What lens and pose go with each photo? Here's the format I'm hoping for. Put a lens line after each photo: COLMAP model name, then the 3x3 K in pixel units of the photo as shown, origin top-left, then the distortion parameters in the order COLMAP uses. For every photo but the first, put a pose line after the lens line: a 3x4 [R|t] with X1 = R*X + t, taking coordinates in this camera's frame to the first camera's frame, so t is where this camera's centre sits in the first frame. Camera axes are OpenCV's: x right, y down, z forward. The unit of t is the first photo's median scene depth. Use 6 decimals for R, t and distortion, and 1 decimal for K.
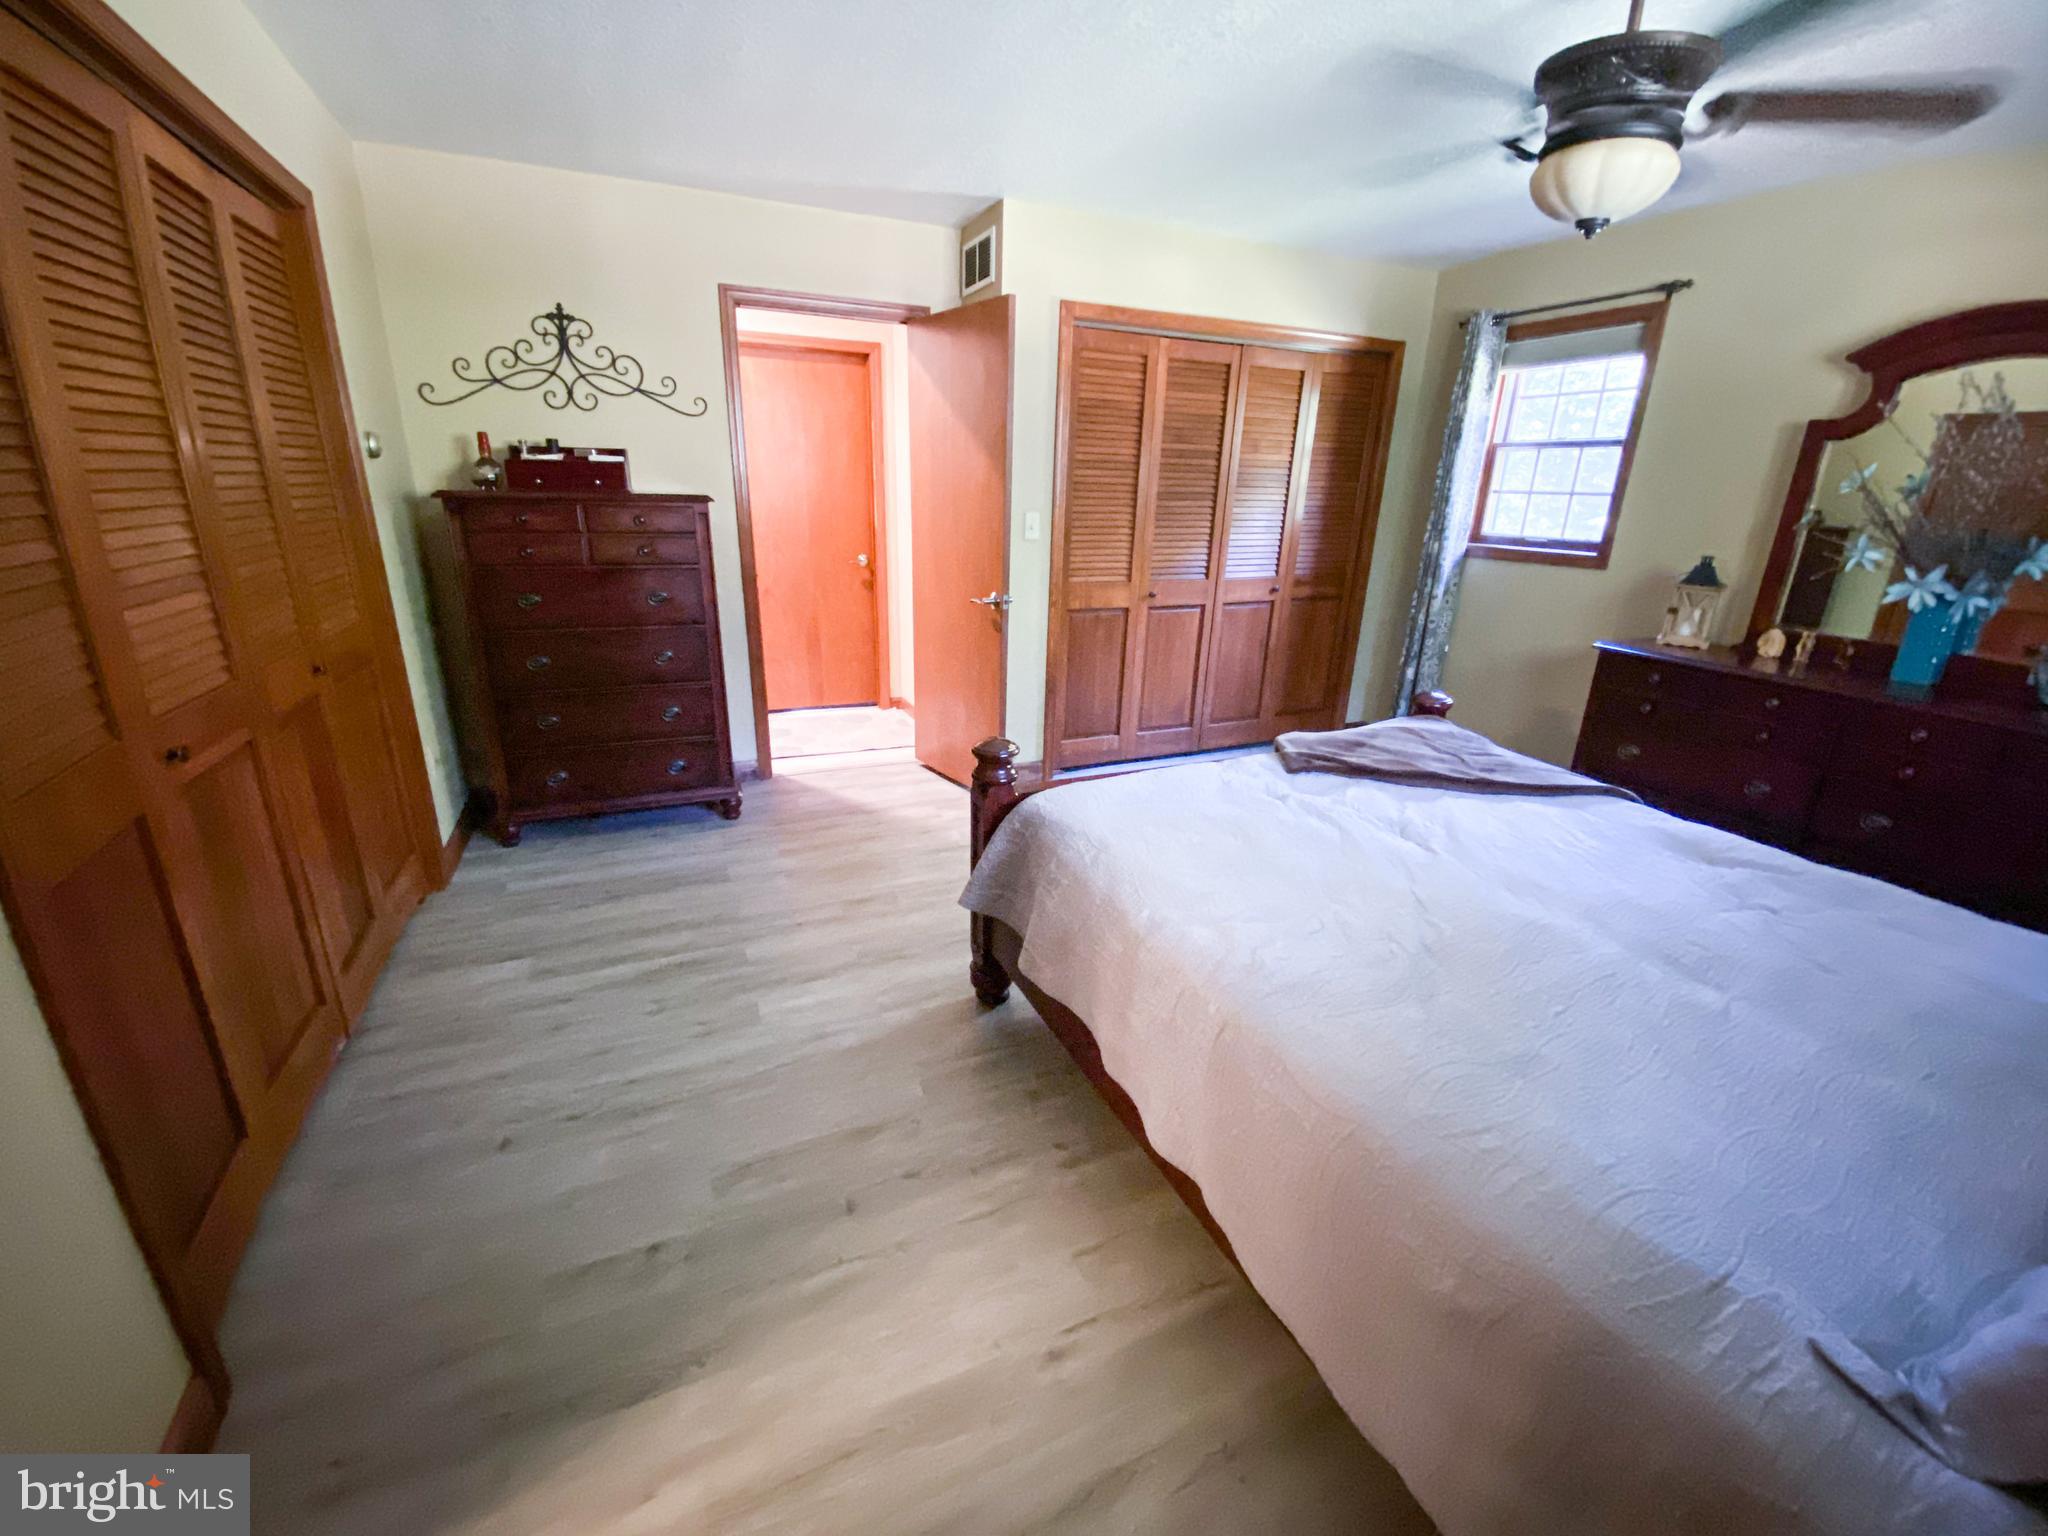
lens RADIAL K [[829.9, 0, 1016.6], [0, 829.9, 770.0], [0, 0, 1]] dist [0.011086, -0.015025]
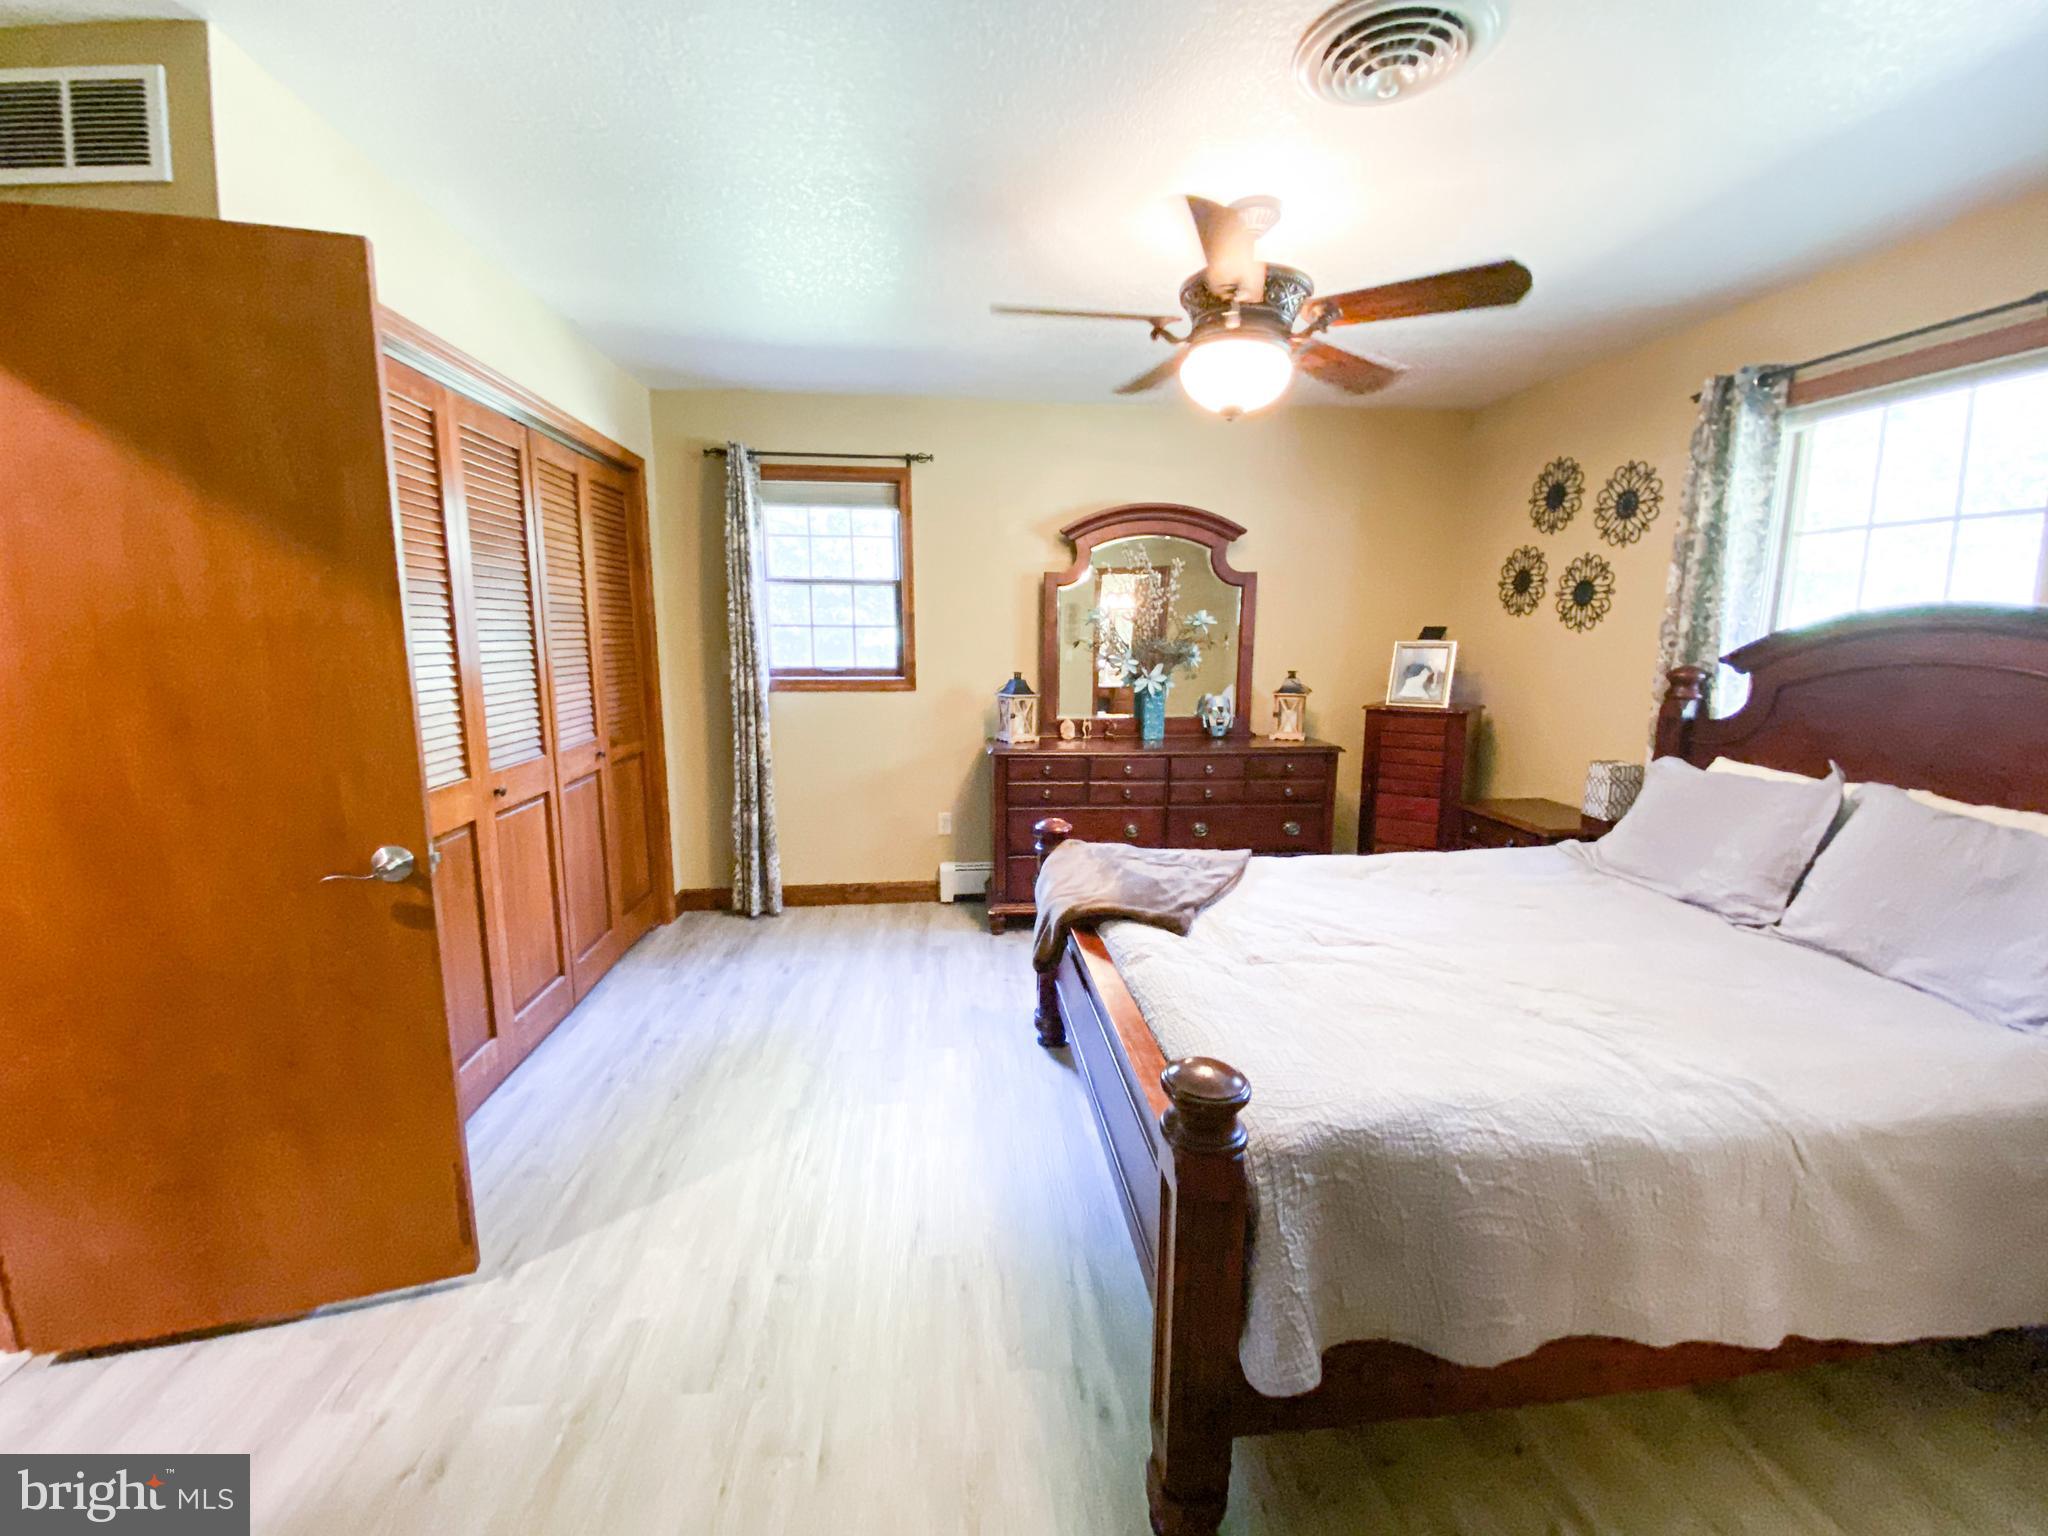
lens RADIAL K [[829.9, 0, 1011.1], [0, 829.9, 763.2], [0, 0, 1]] dist [0.011086, -0.015025]
pose [[0.317004, -0.165523, 0.933869, -0.328045], [0.306456, 0.949710, 0.064303, -0.179995], [-0.897548, 0.265805, 0.351788, 0.514725]]
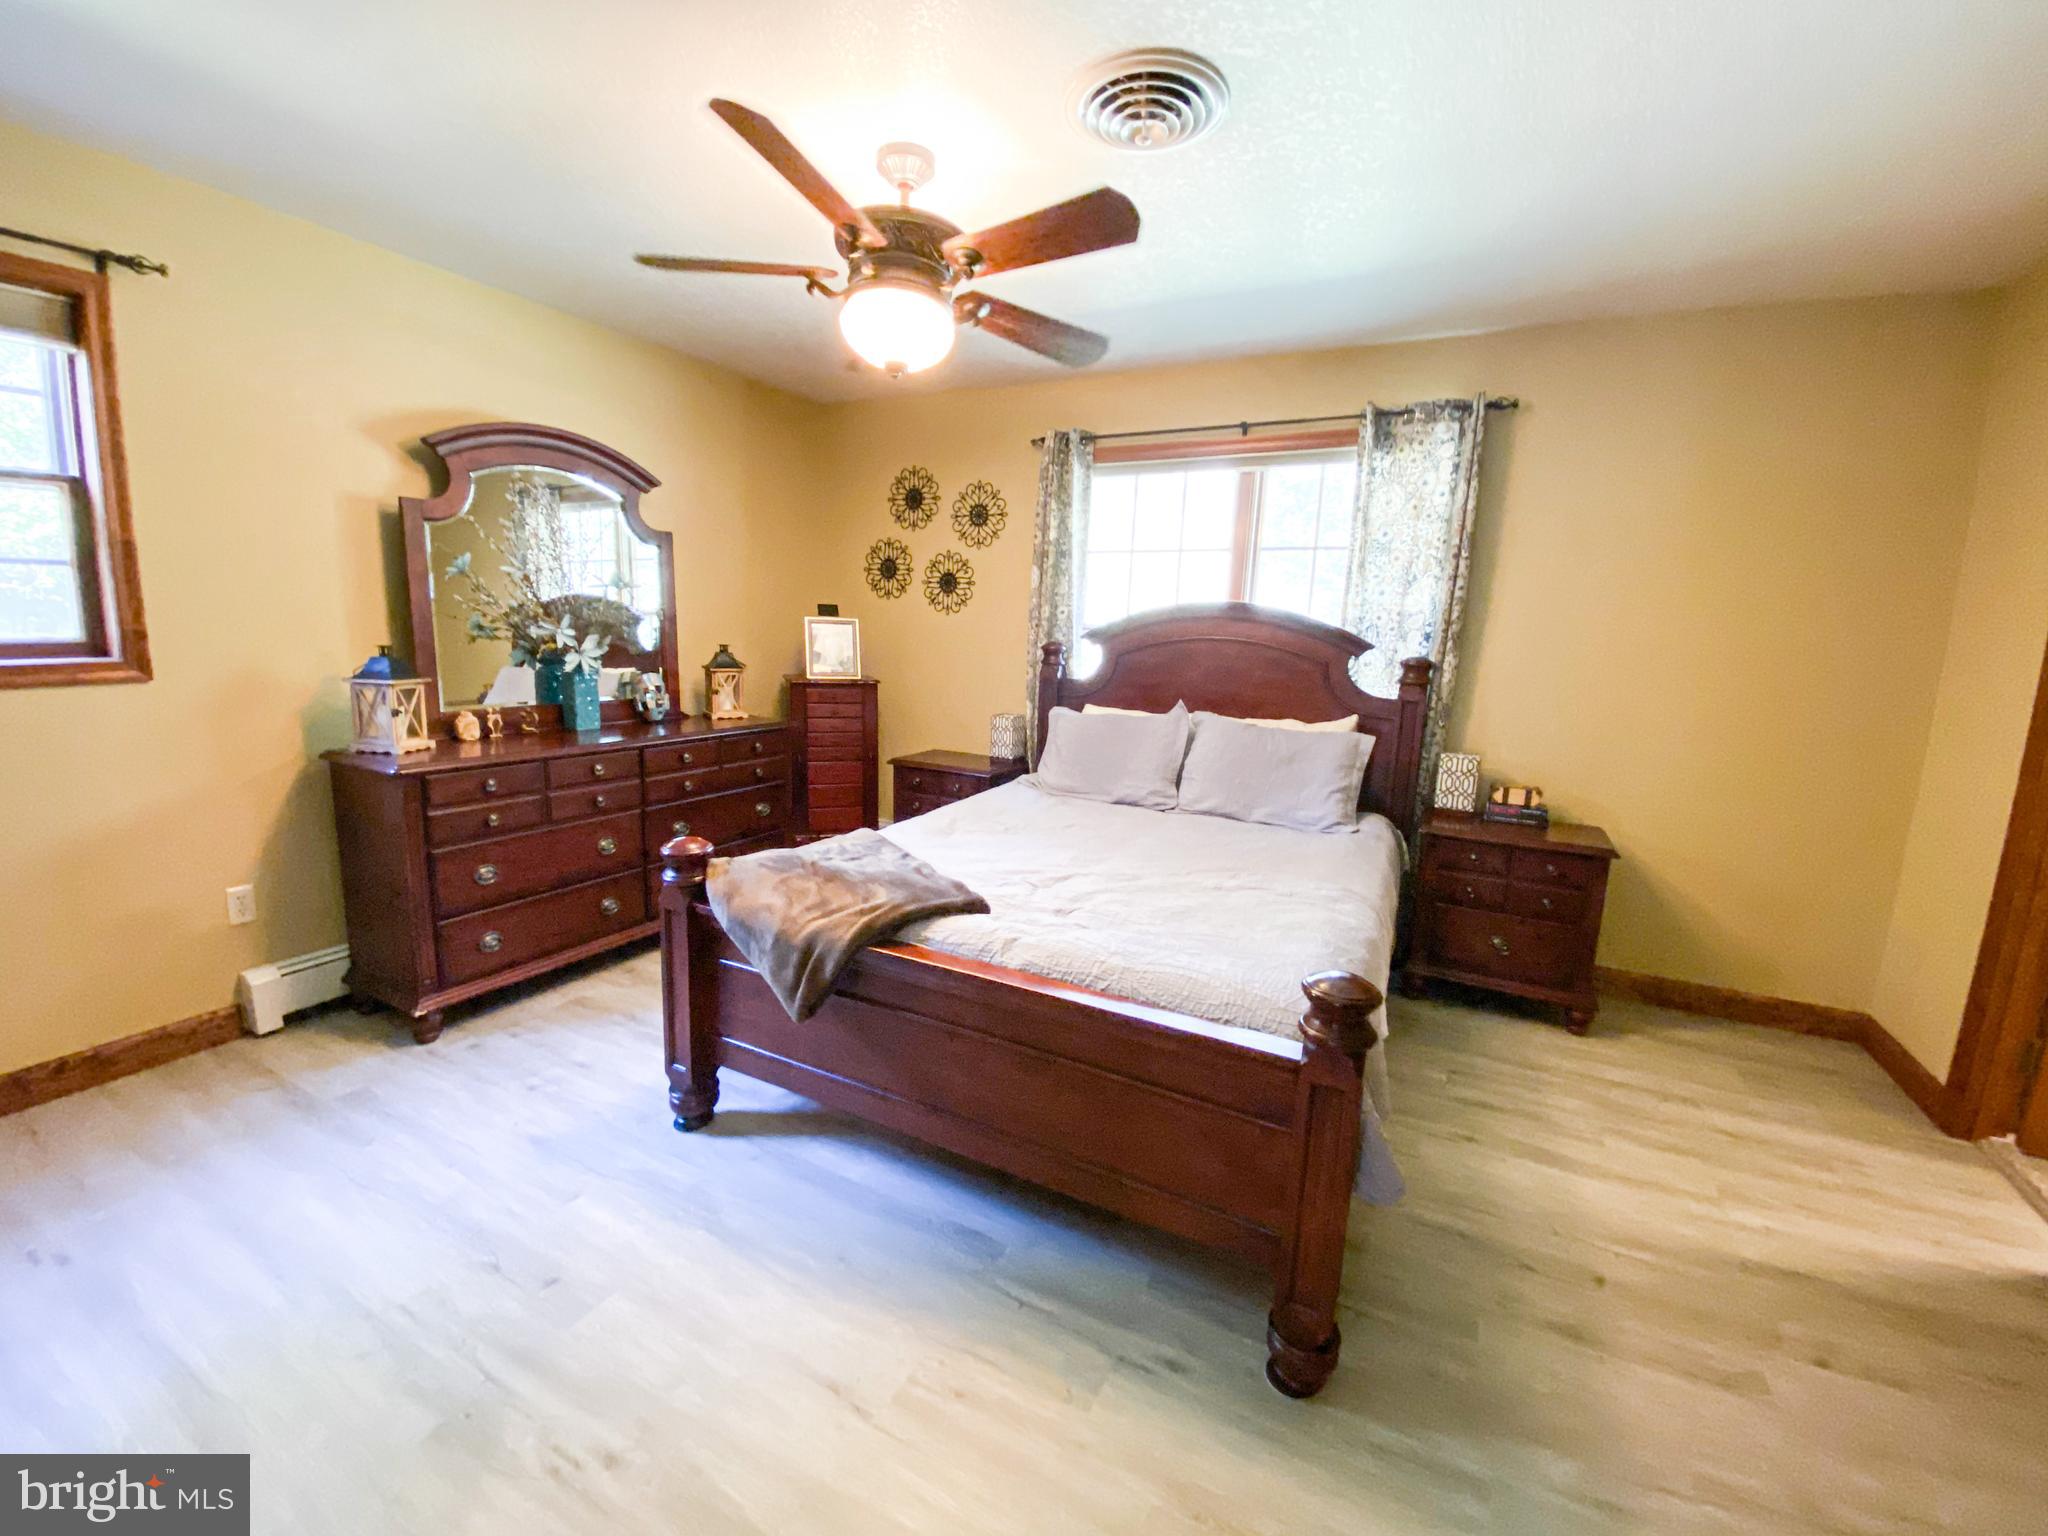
lens RADIAL K [[829.9, 0, 1022.2], [0, 829.9, 762.9], [0, 0, 1]] dist [0.011086, -0.015025]
pose [[-0.641840, -0.163594, 0.749185, -0.193860], [0.198288, 0.908346, 0.368225, -0.285316], [-0.740758, 0.384896, -0.550574, 0.886909]]
